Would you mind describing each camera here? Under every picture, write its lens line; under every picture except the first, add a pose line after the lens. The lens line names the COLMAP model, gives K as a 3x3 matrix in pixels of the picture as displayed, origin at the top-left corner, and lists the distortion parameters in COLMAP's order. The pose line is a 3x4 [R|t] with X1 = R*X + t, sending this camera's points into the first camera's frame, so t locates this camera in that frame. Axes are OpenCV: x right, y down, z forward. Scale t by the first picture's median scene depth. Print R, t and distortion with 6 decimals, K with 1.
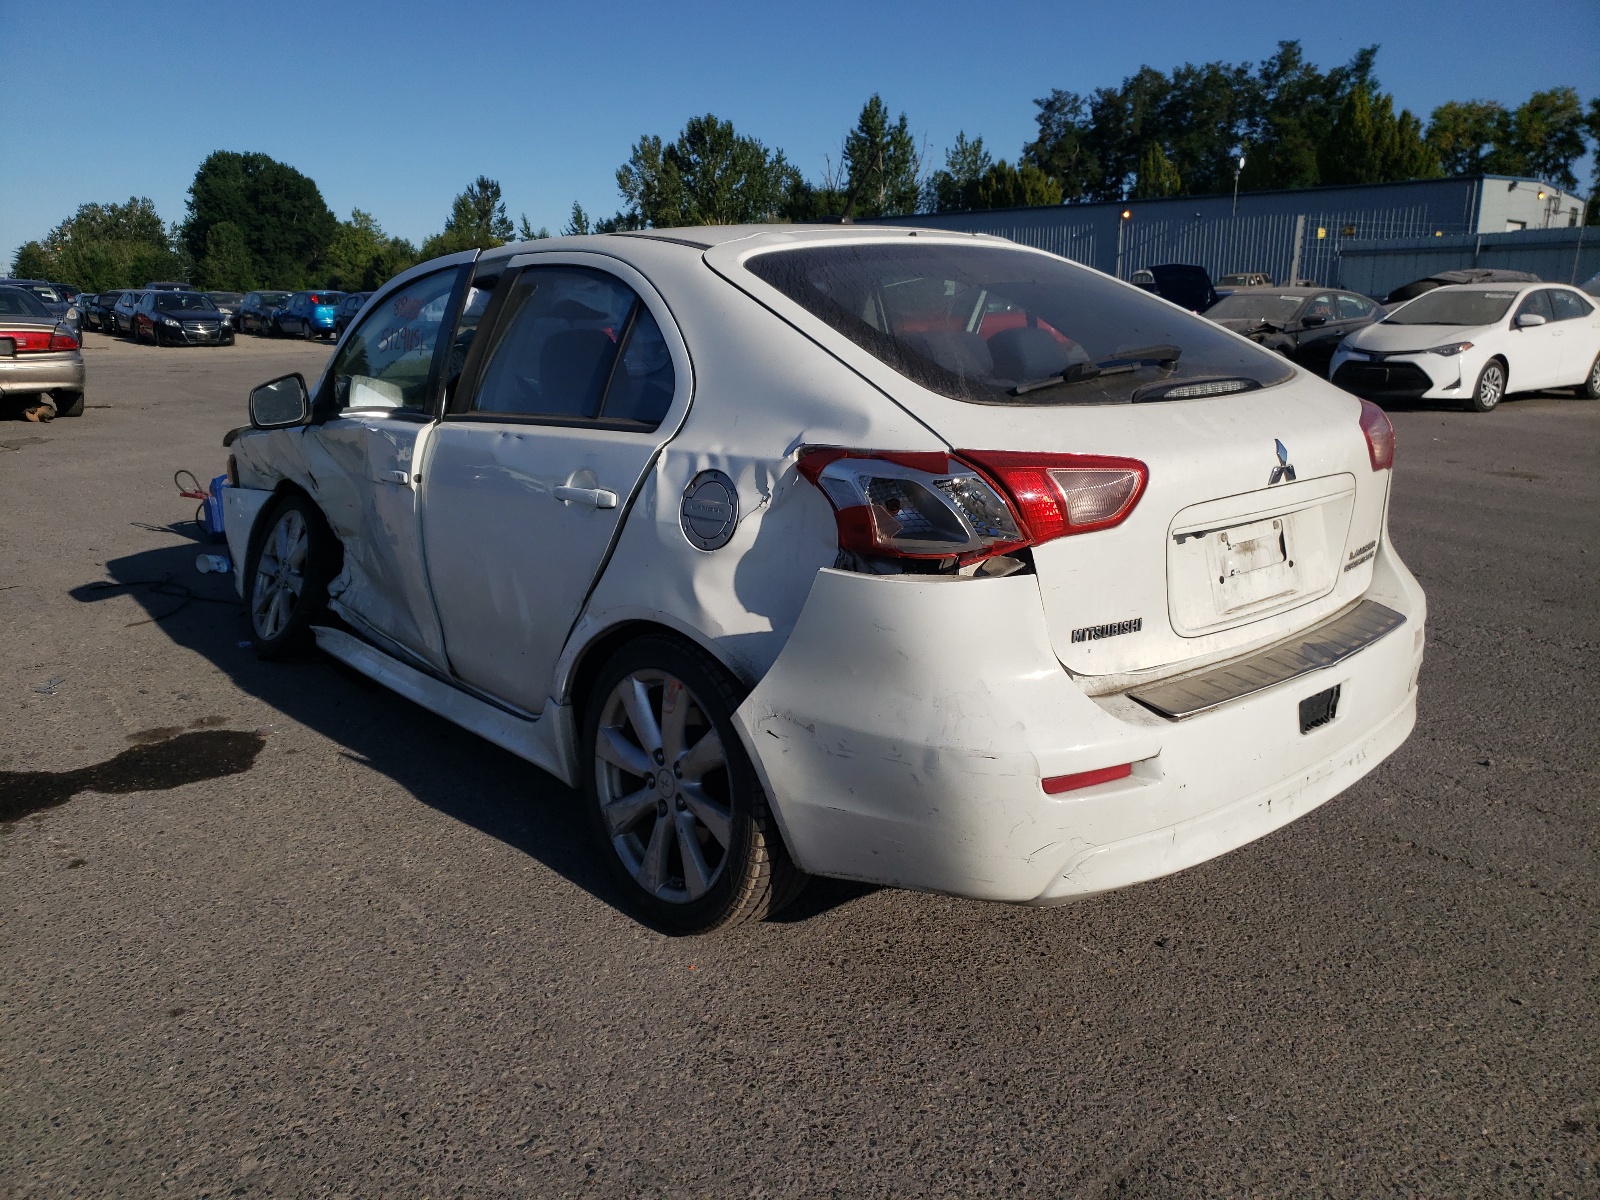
lens RADIAL K [[1195.1, 0, 800.4], [0, 1195.1, 599.1], [0, 0, 1]] dist [0.038747, -0.047369]
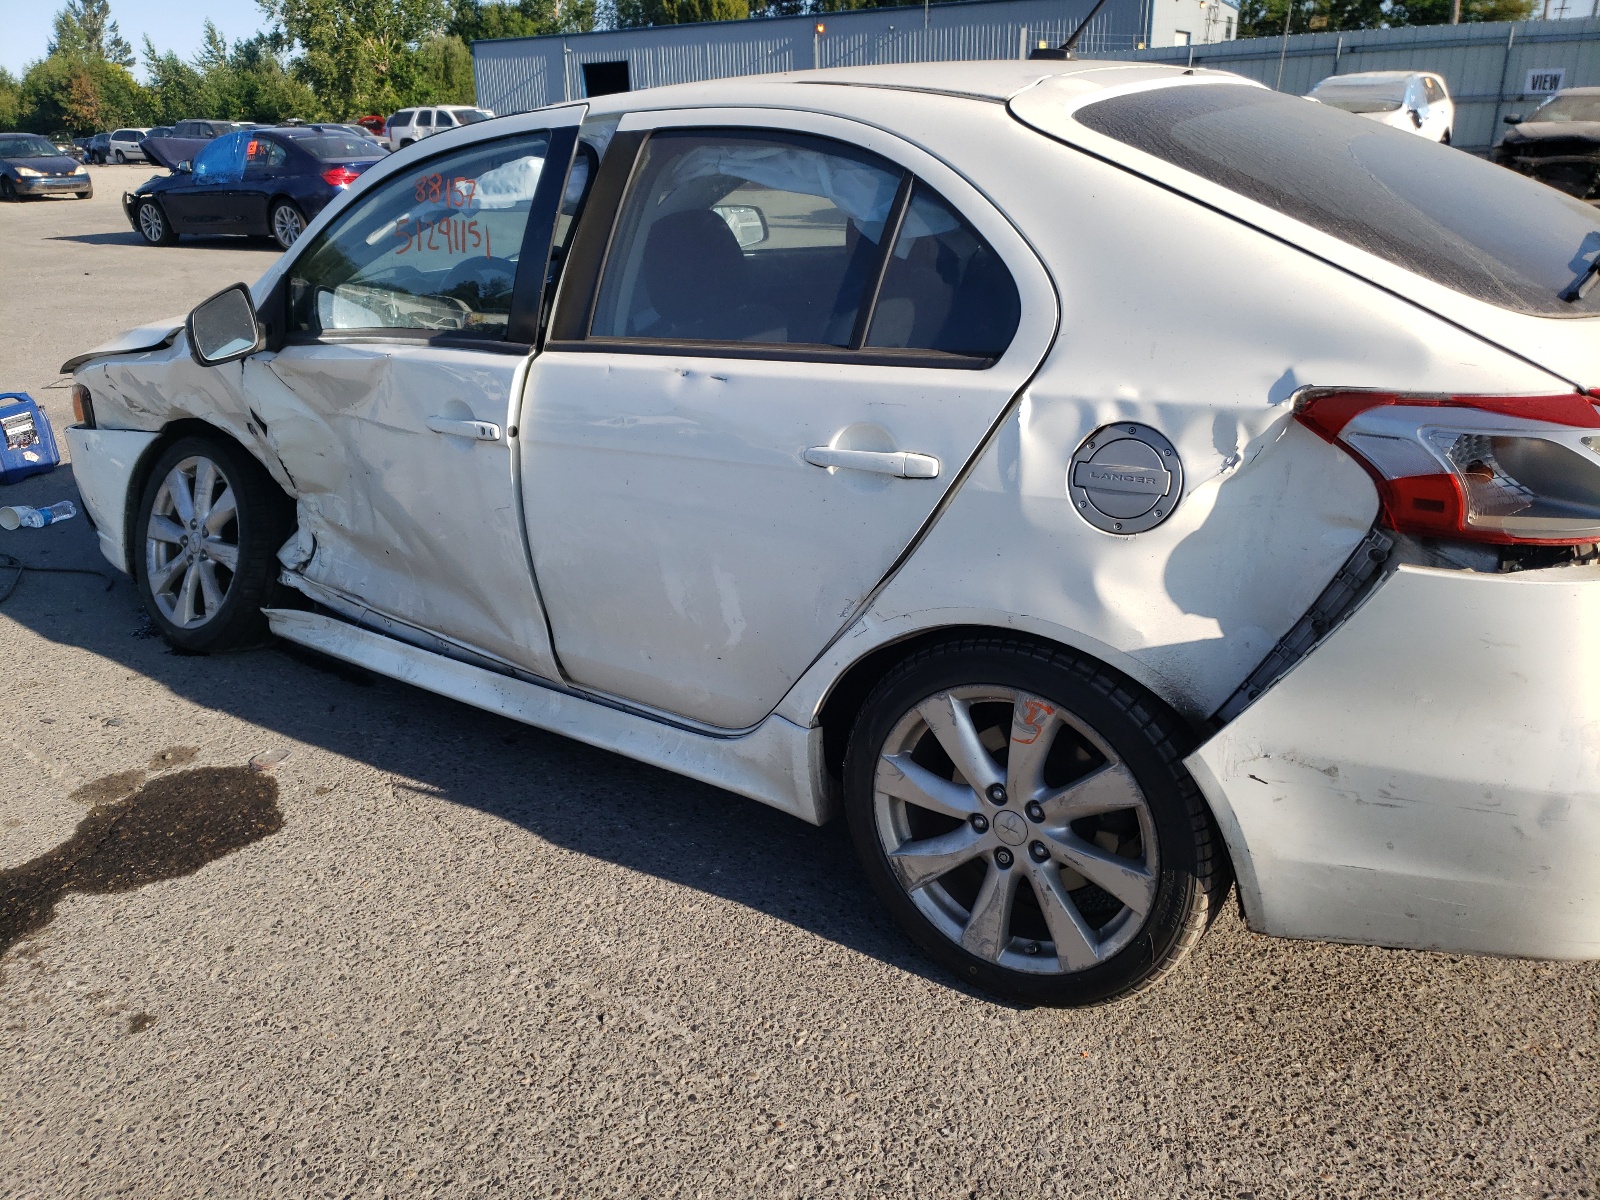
lens RADIAL K [[1195.1, 0, 786.6], [0, 1195.1, 601.1], [0, 0, 1]] dist [0.038747, -0.047369]
pose [[0.975584, -0.107565, 0.191485, -0.377116], [0.081379, 0.986839, 0.139736, -0.106958], [-0.203996, -0.120741, 0.971497, 0.291457]]
